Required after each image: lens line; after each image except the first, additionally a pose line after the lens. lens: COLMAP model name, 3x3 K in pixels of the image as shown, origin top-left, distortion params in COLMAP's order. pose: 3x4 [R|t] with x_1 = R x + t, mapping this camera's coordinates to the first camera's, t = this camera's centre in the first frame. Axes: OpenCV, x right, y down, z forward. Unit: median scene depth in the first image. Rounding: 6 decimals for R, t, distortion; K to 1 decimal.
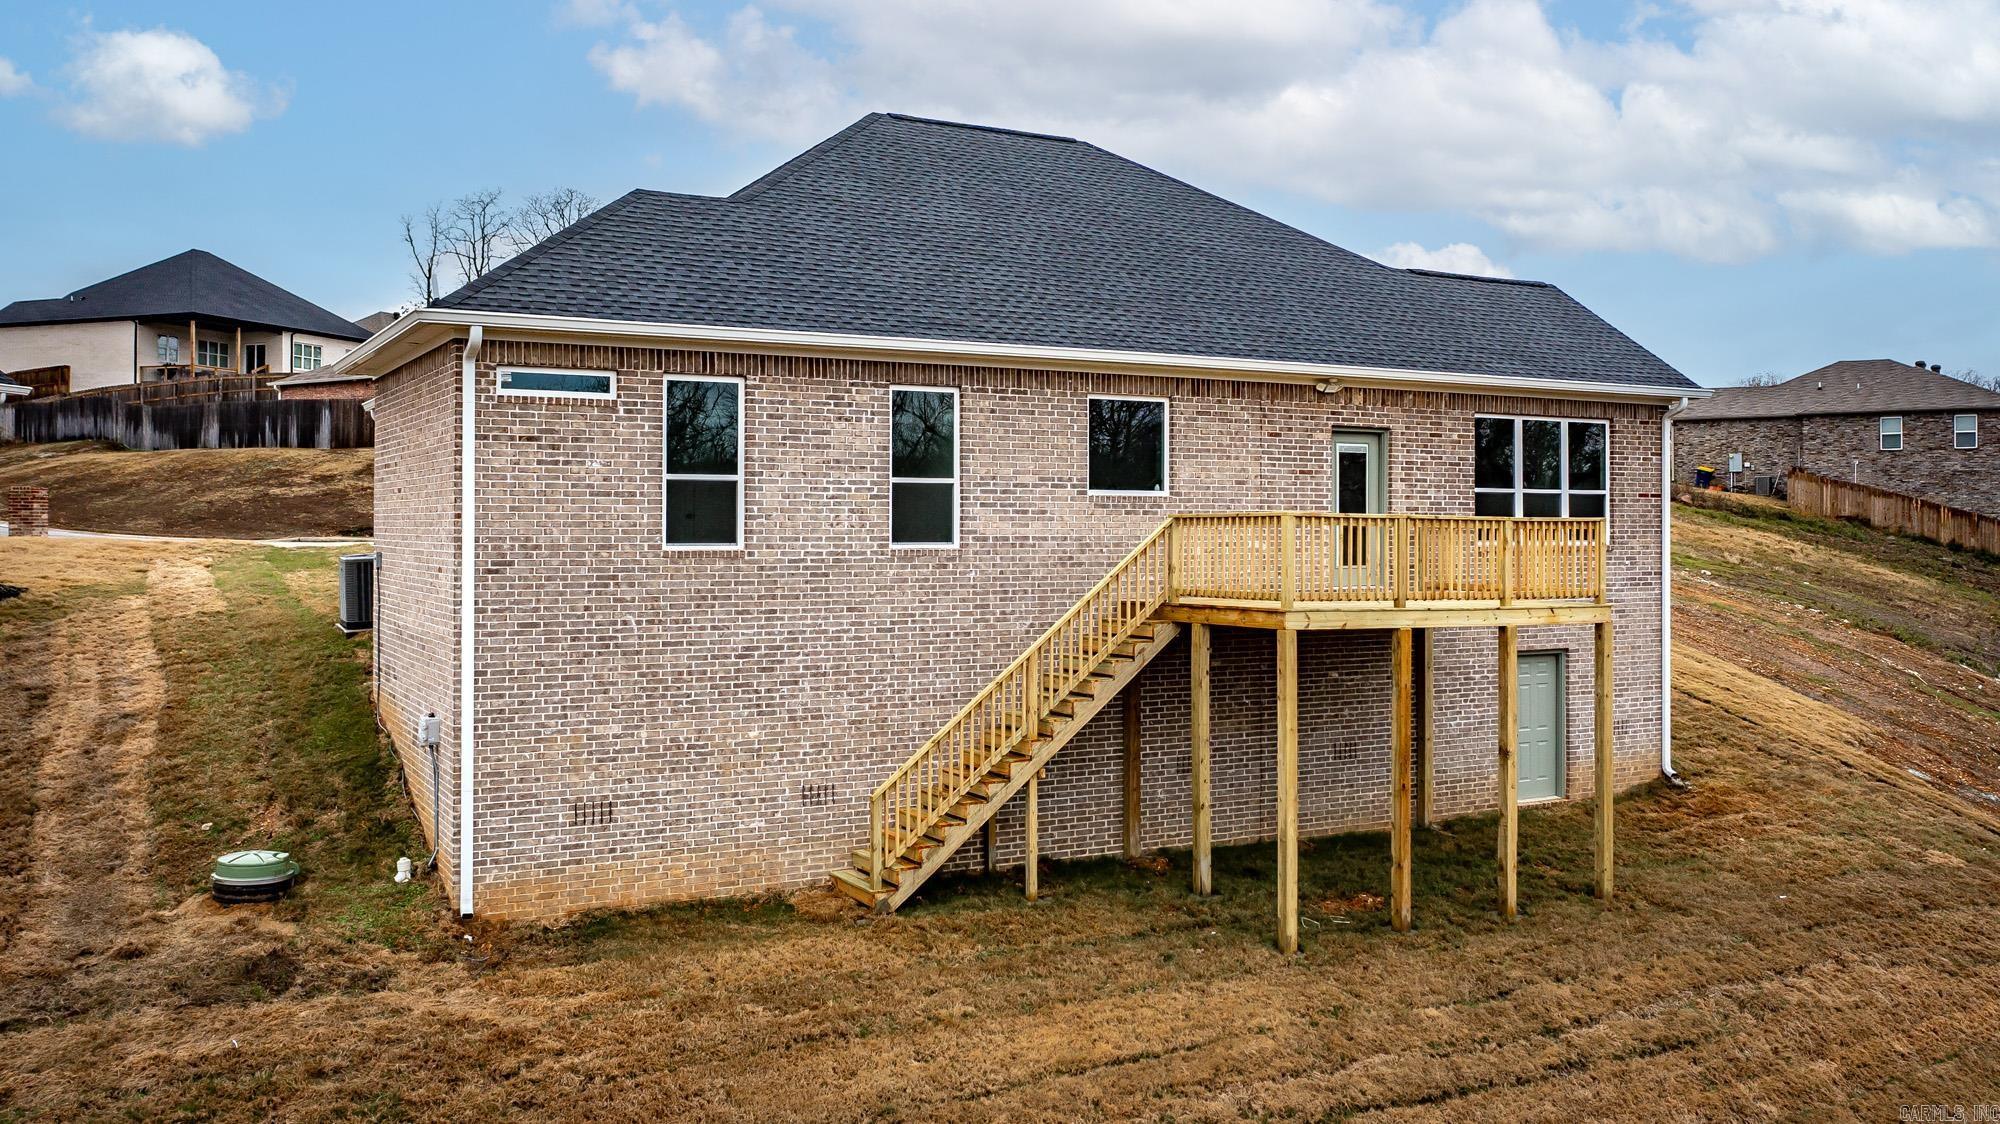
lens RADIAL K [[1651.5, 0, 1002.3], [0, 1651.5, 565.7], [0, 0, 1]] dist [-0.013227, 0.000813]
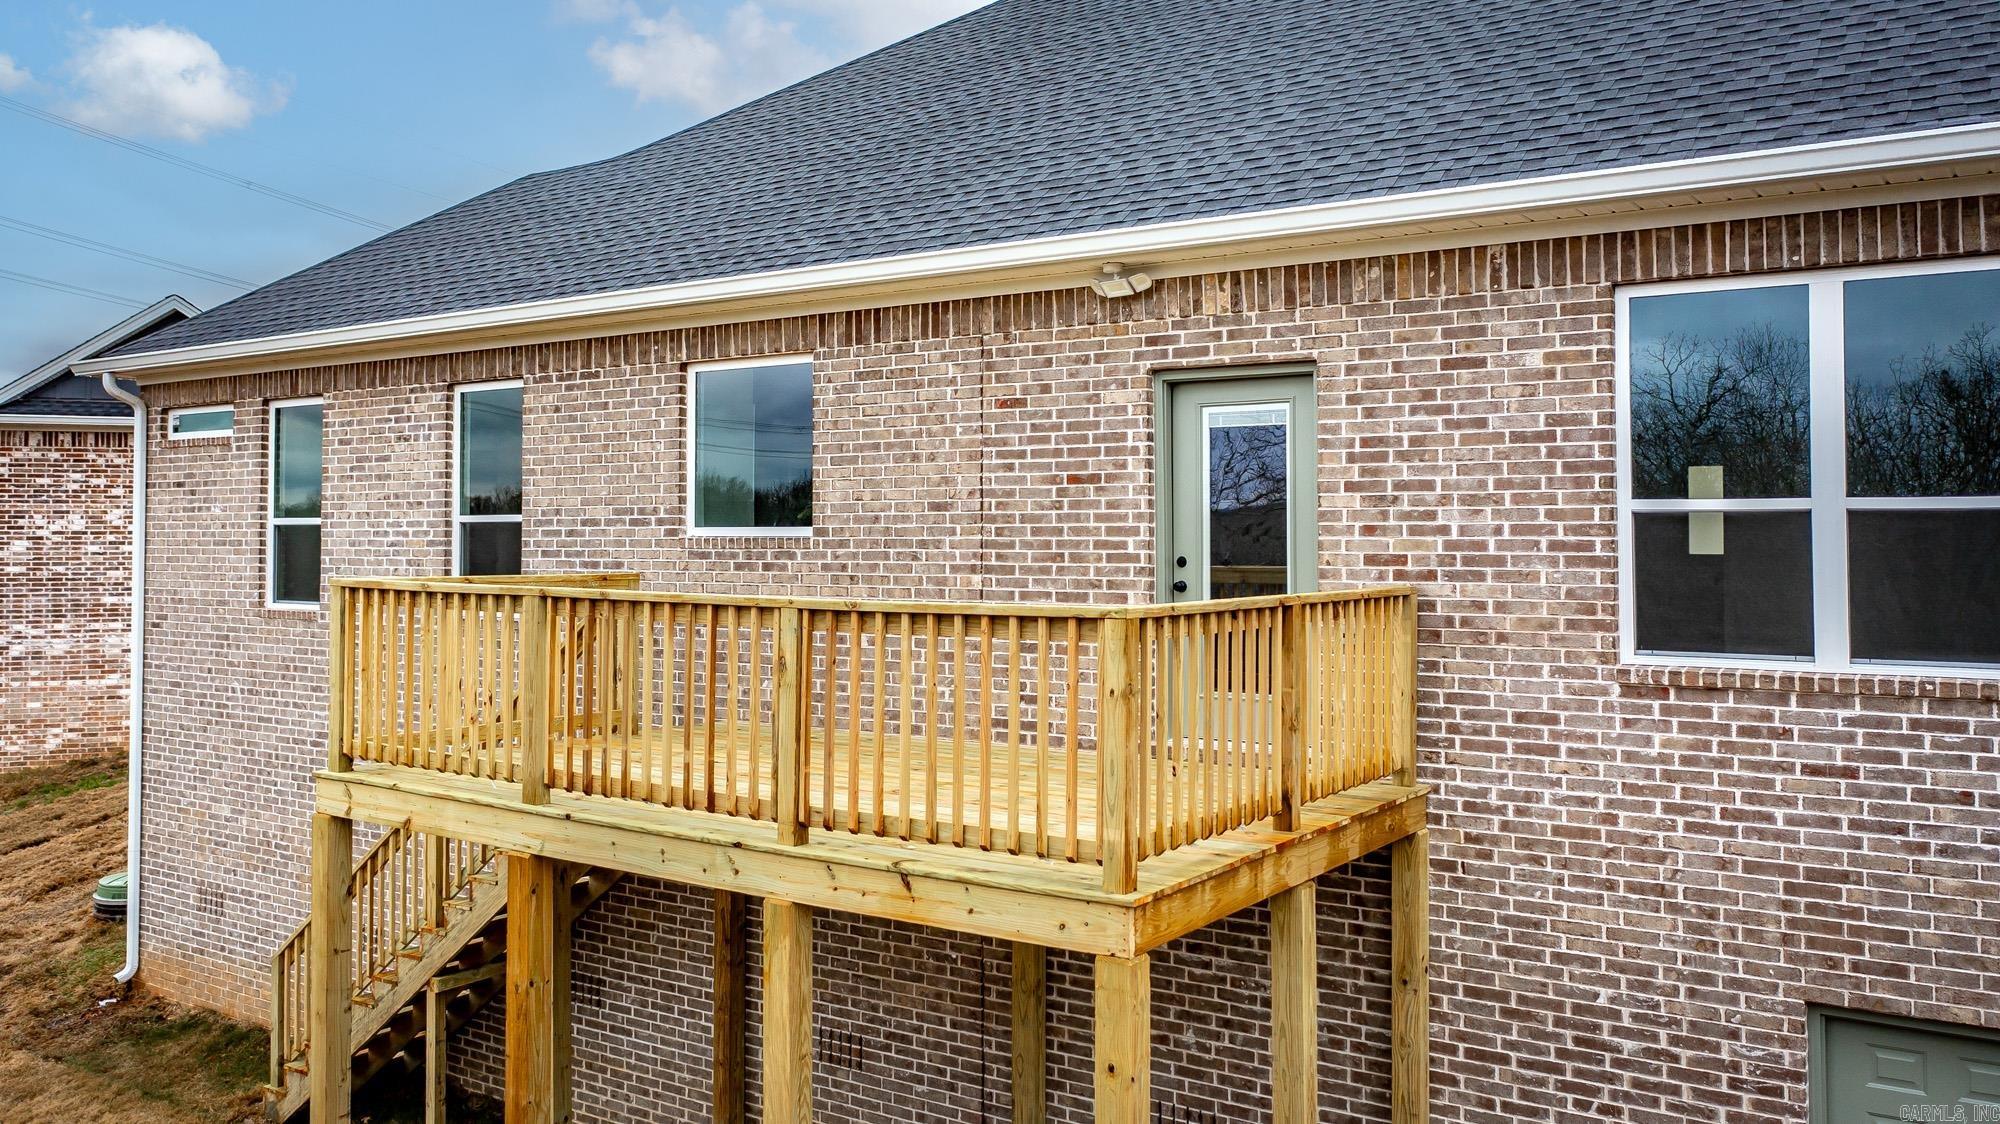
lens RADIAL K [[1651.5, 0, 999.5], [0, 1651.5, 543.4], [0, 0, 1]] dist [-0.013227, 0.000813]
pose [[0.433629, -0.003360, -0.901085, 0.652465], [-0.024519, 0.999579, -0.015527, -0.035131], [0.900758, 0.028827, 0.433364, 0.877248]]
